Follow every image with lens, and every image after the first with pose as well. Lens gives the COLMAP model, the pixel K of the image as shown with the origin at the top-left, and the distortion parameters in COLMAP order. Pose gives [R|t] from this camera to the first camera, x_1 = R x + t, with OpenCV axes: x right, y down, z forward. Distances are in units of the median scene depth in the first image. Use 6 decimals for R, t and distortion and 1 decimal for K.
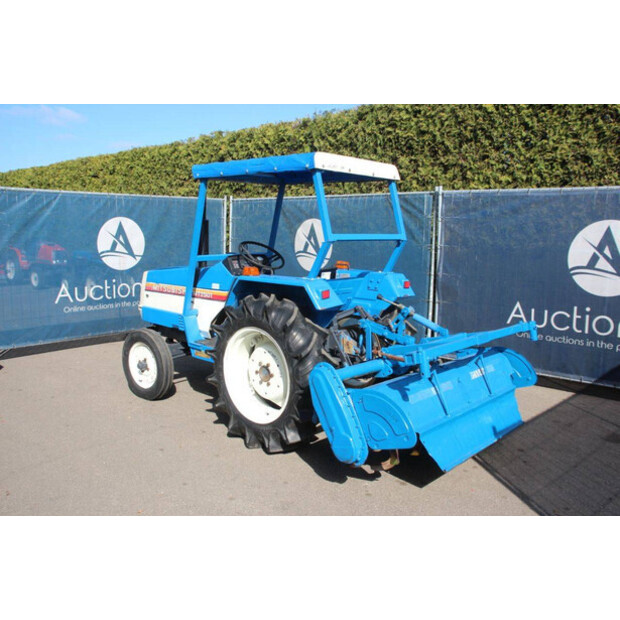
lens RADIAL K [[562.4, 0, 323.5], [0, 562.4, 304.7], [0, 0, 1]] dist [-0.068575, 0.000000]
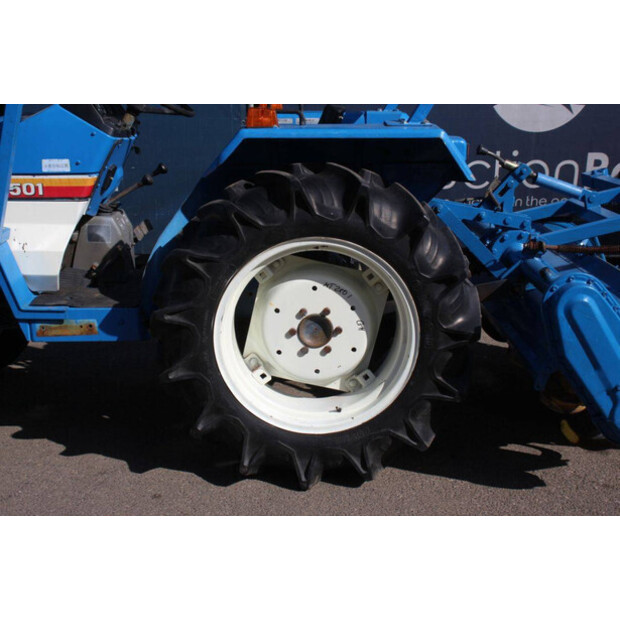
lens RADIAL K [[842.9, 0, 317.5], [0, 842.9, 300.2], [0, 0, 1]] dist [0.080499, 0.000000]
pose [[0.736889, -0.193247, 0.647804, -0.391261], [0.102764, 0.979156, 0.175197, -0.020879], [-0.668157, -0.062530, 0.741388, 0.318878]]
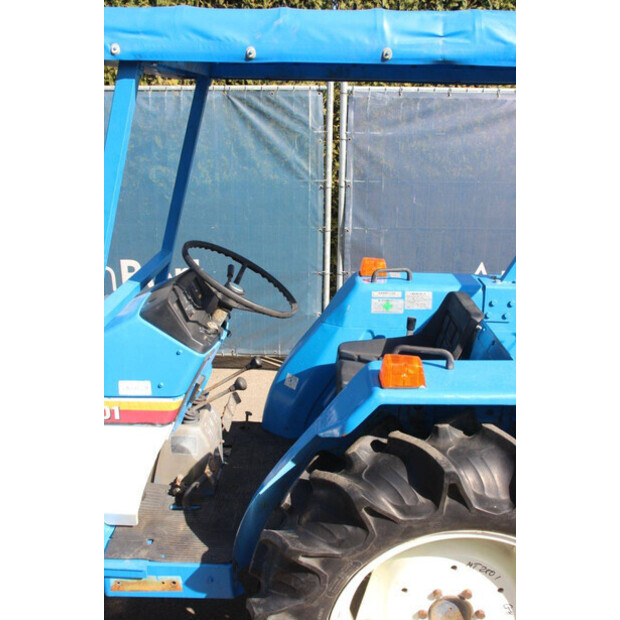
lens RADIAL K [[630.1, 0, 315.0], [0, 630.1, 317.6], [0, 0, 1]] dist [-0.019682, 0.000000]
pose [[0.766572, -0.208969, 0.607206, -0.272263], [0.089412, 0.971093, 0.221322, -0.123327], [-0.635903, -0.115368, 0.763097, 0.519700]]
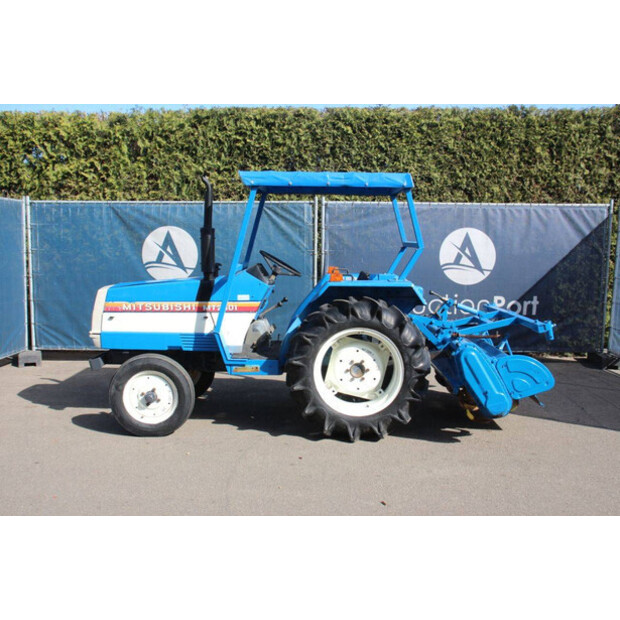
lens RADIAL K [[615.9, 0, 328.0], [0, 615.9, 308.9], [0, 0, 1]] dist [-0.062475, 0.000000]
pose [[0.743895, -0.084955, 0.662874, -0.638333], [0.093355, 0.995372, 0.022803, -0.019402], [-0.661744, 0.044920, 0.748383, 0.097499]]
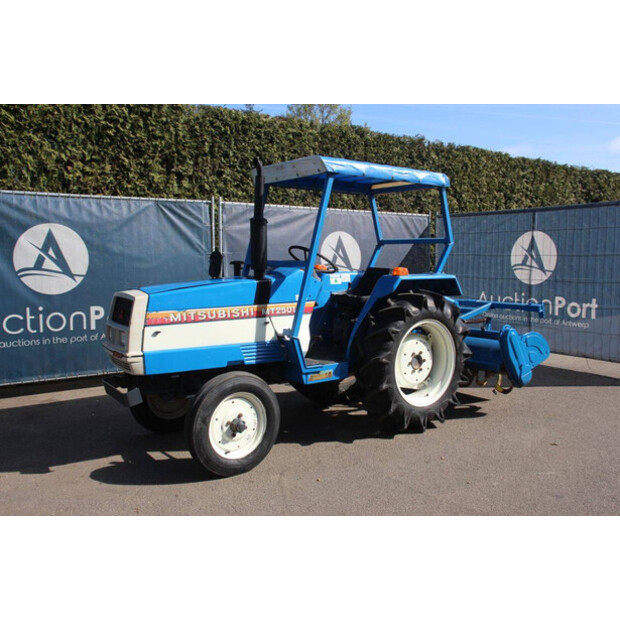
lens RADIAL K [[562.4, 0, 320.4], [0, 562.4, 306.8], [0, 0, 1]] dist [-0.068575, 0.000000]
pose [[0.212510, -0.103205, 0.971694, -0.835406], [0.132996, 0.988208, 0.075873, -0.065345], [-0.968066, 0.113108, 0.223730, 0.637452]]
